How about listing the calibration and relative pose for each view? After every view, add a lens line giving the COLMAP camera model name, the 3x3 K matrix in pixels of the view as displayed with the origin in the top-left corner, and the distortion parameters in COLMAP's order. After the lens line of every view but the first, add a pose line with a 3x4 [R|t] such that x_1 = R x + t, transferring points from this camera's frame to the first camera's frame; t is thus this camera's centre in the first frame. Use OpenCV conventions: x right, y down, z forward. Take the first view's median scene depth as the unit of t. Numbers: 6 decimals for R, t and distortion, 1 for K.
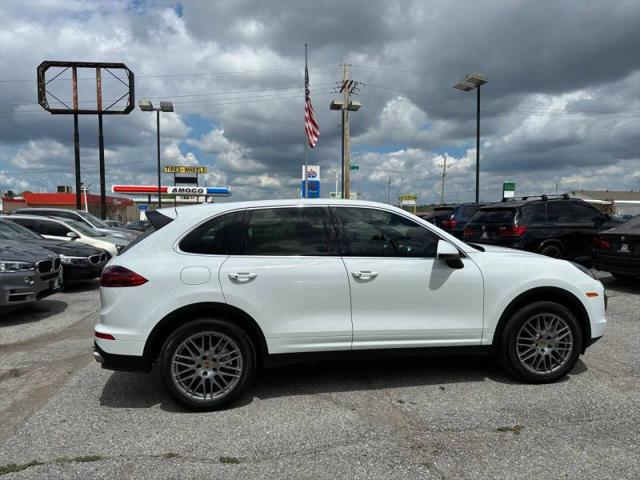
lens RADIAL K [[445.8, 0, 318.7], [0, 445.8, 237.0], [0, 0, 1]] dist [0.071649, -0.099112]
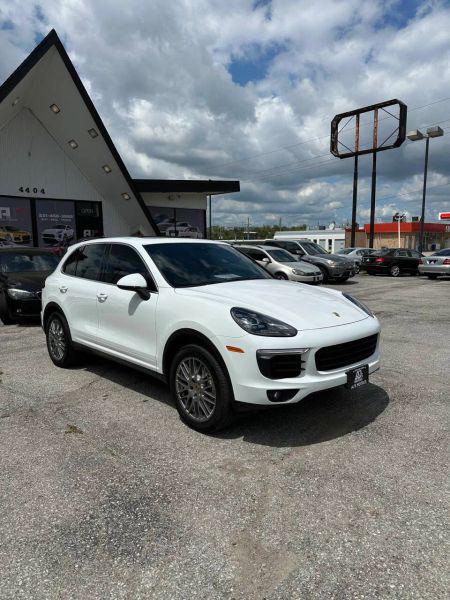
lens RADIAL K [[420.3, 0, 227.7], [0, 420.3, 299.2], [0, 0, 1]] dist [0.078348, -0.100587]
pose [[0.568490, 0.104667, -0.816005, 1.217590], [-0.033485, 0.993996, 0.104169, -0.044999], [0.822008, -0.031895, 0.568581, 0.545052]]
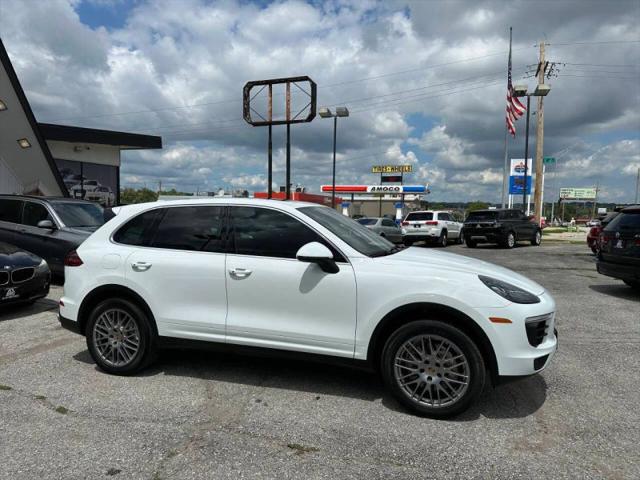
lens RADIAL K [[445.8, 0, 318.7], [0, 445.8, 237.0], [0, 0, 1]] dist [0.071649, -0.099112]
pose [[0.889530, 0.041021, -0.455031, 0.671151], [-0.039053, 0.999143, 0.013729, -0.016394], [0.455204, 0.005558, 0.890370, 0.149639]]
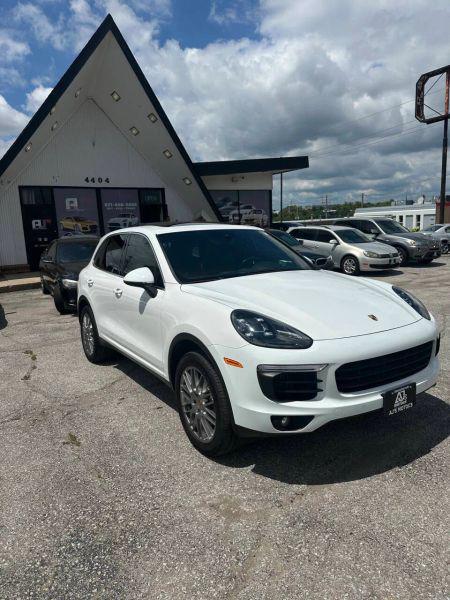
lens RADIAL K [[422.7, 0, 219.6], [0, 422.7, 301.8], [0, 0, 1]] dist [0.071090, -0.104430]
pose [[0.395355, 0.141952, -0.907493, 1.156718], [-0.001569, 0.988089, 0.153876, -0.060501], [0.918527, -0.059412, 0.390869, 0.733033]]
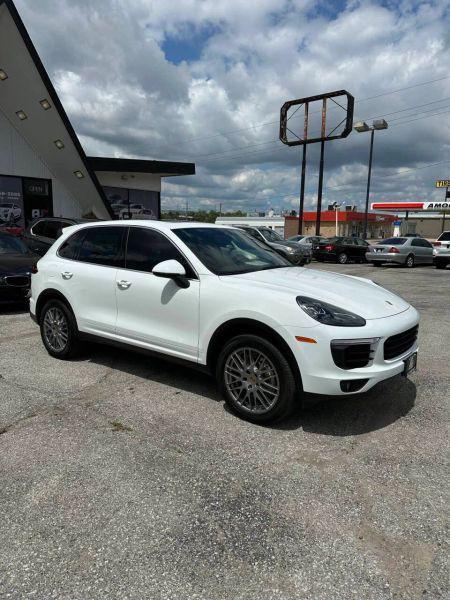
lens RADIAL K [[420.2, 0, 225.0], [0, 420.2, 300.0], [0, 0, 1]] dist [0.085323, -0.122861]
pose [[0.682281, 0.134087, -0.718688, 1.037320], [-0.052399, 0.989478, 0.134865, -0.037595], [0.729210, -0.054357, 0.682128, 0.375063]]
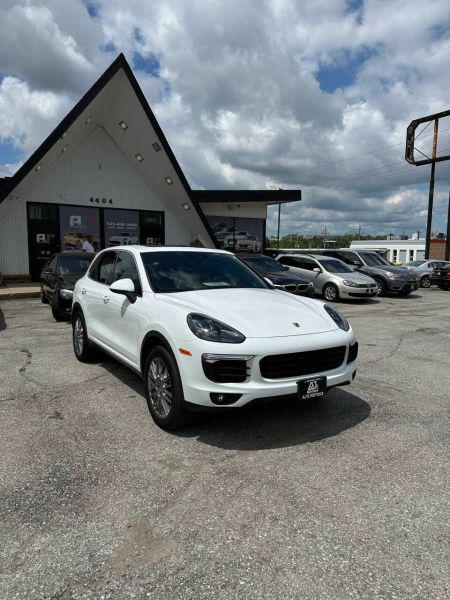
lens RADIAL K [[420.2, 0, 225.0], [0, 420.2, 300.0], [0, 0, 1]] dist [0.085323, -0.122861]
pose [[0.402326, 0.110591, -0.908792, 1.373334], [-0.057509, 0.993769, 0.095473, -0.057674], [0.913688, 0.013852, 0.406179, 0.728880]]
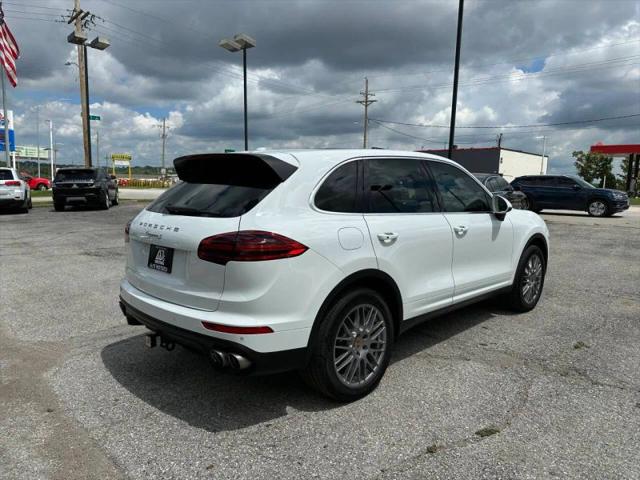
lens RADIAL K [[448.2, 0, 320.0], [0, 448.2, 240.0], [0, 0, 1]] dist [0.085323, -0.122861]
pose [[0.808045, -0.054036, 0.586637, -0.689114], [0.004539, 0.996326, 0.085520, 0.017381], [-0.589103, -0.066442, 0.805322, 0.333326]]
